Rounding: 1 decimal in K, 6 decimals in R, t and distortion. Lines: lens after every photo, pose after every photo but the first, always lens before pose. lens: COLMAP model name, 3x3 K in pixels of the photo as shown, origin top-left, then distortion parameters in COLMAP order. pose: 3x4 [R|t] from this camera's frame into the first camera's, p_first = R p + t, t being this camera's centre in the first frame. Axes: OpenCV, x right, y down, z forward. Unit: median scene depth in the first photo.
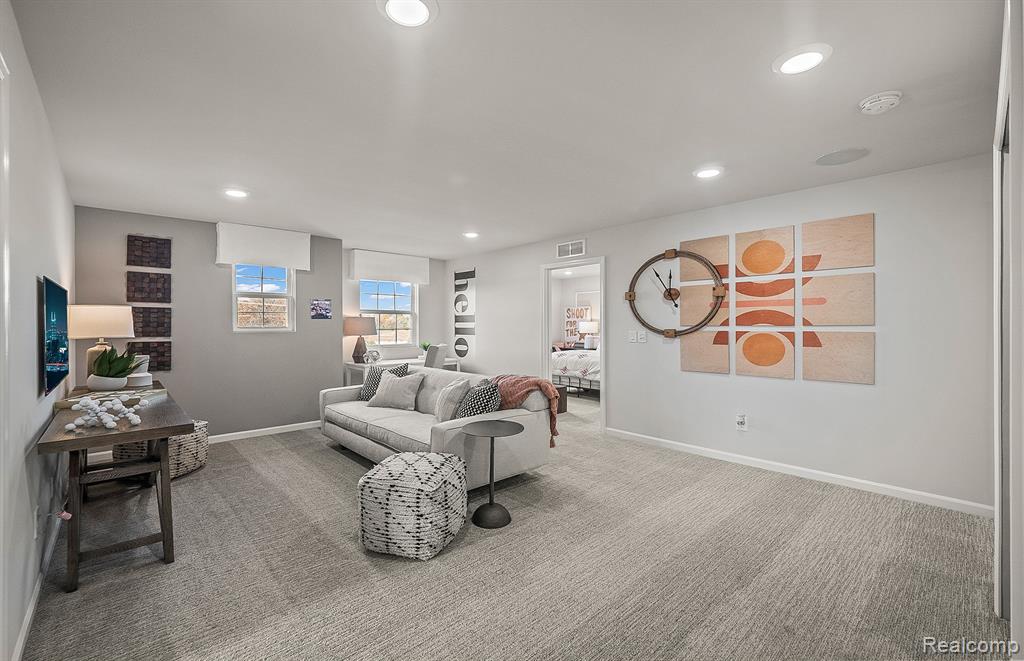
lens RADIAL K [[435.9, 0, 507.3], [0, 435.9, 326.4], [0, 0, 1]] dist [-0.000364, 0.000079]
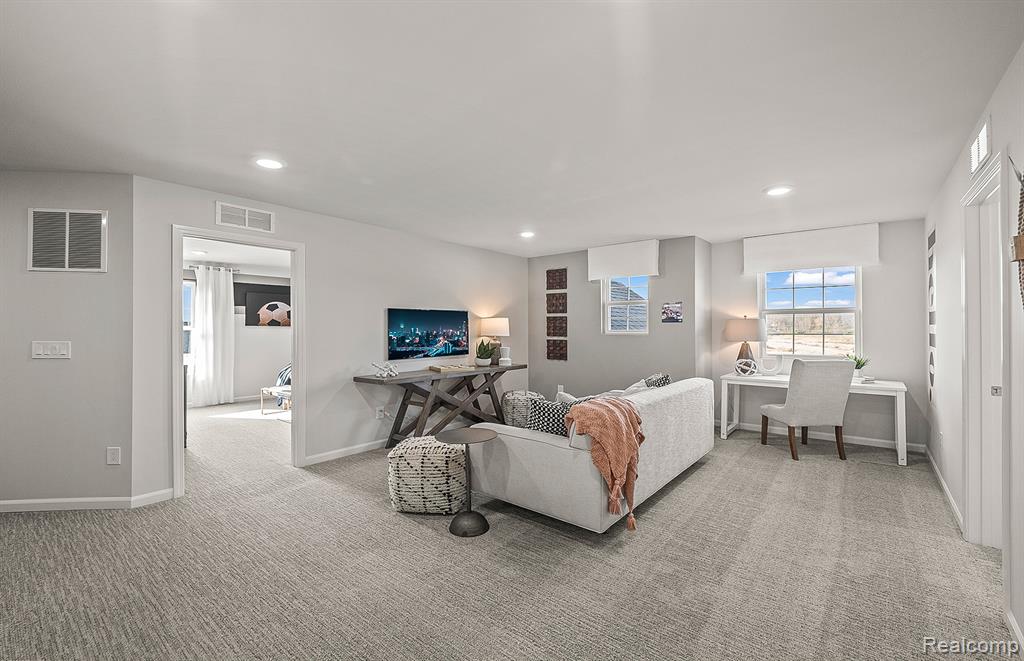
lens RADIAL K [[435.9, 0, 507.3], [0, 435.9, 326.4], [0, 0, 1]] dist [-0.000364, 0.000079]
pose [[0.149575, 0.002470, -0.988747, 0.604609], [0.002649, 0.999992, 0.002898, -0.014186], [0.988747, -0.003053, 0.149567, 0.589287]]
